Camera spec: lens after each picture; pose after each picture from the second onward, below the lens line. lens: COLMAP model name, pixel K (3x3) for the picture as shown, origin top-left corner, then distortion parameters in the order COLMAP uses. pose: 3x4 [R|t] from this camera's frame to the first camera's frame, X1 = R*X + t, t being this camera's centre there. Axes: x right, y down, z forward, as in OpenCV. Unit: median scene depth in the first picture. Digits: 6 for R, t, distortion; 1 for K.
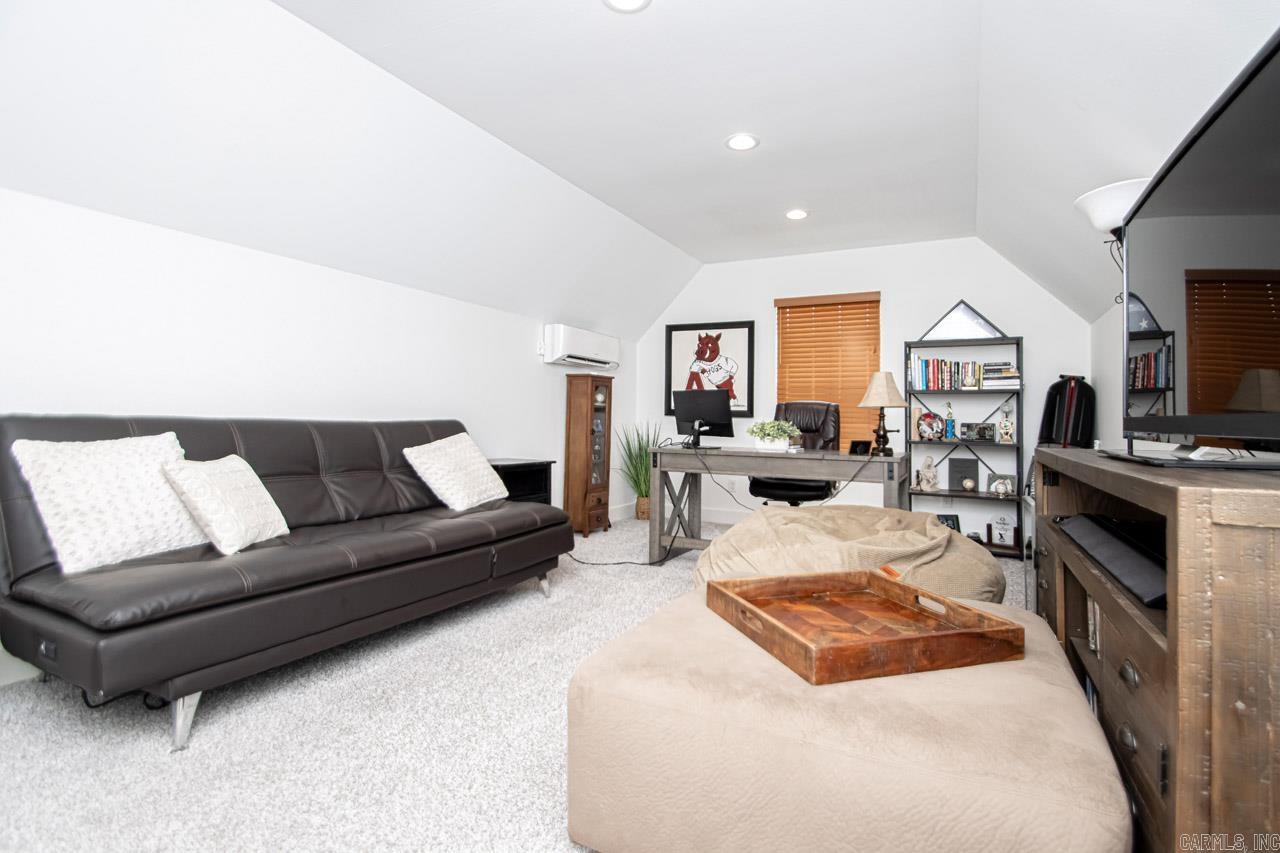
lens RADIAL K [[594.2, 0, 652.2], [0, 594.2, 421.7], [0, 0, 1]] dist [0.017108, -0.017675]
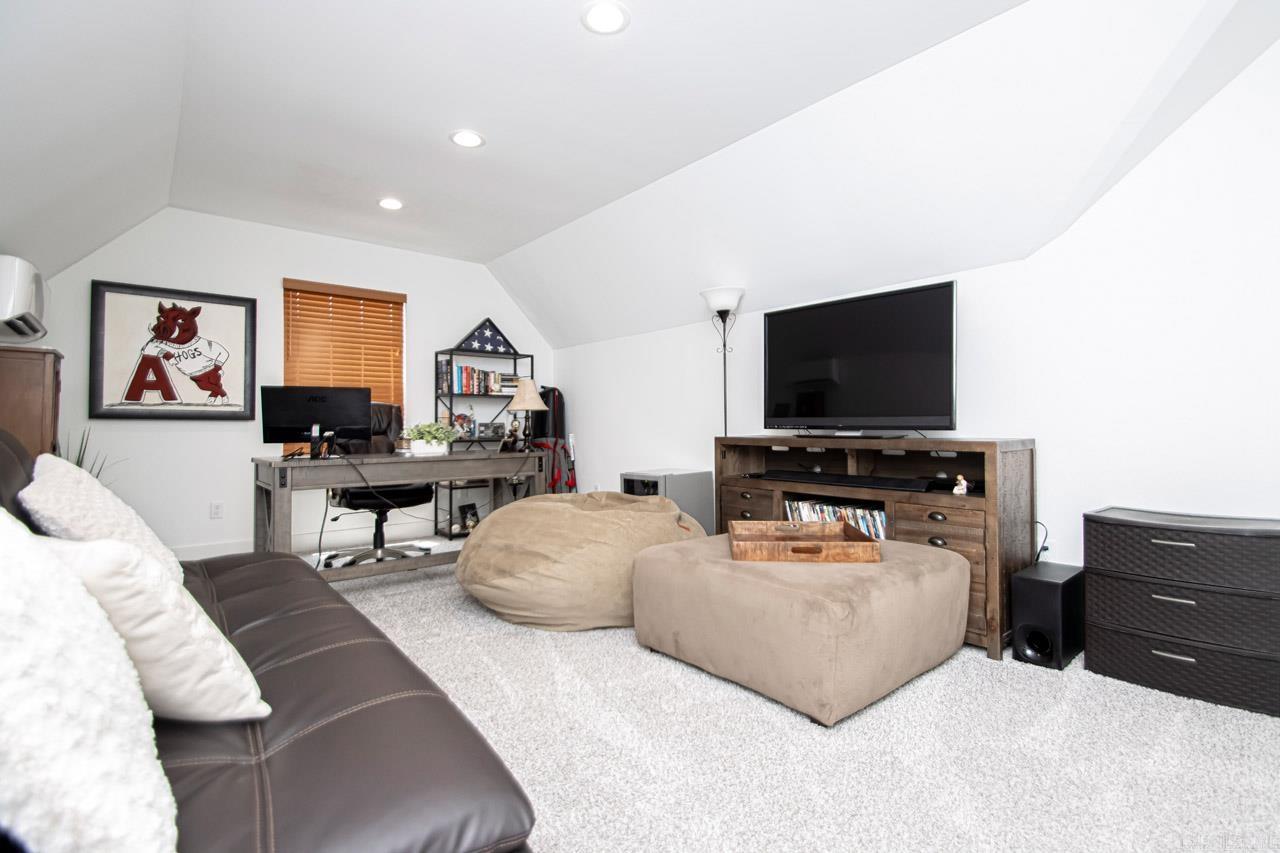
lens RADIAL K [[594.2, 0, 652.2], [0, 594.2, 421.7], [0, 0, 1]] dist [0.017108, -0.017675]
pose [[0.411719, -0.012544, 0.911225, -0.344659], [0.014481, 0.999869, 0.007221, -0.003383], [-0.911196, 0.010222, 0.411847, 0.188384]]
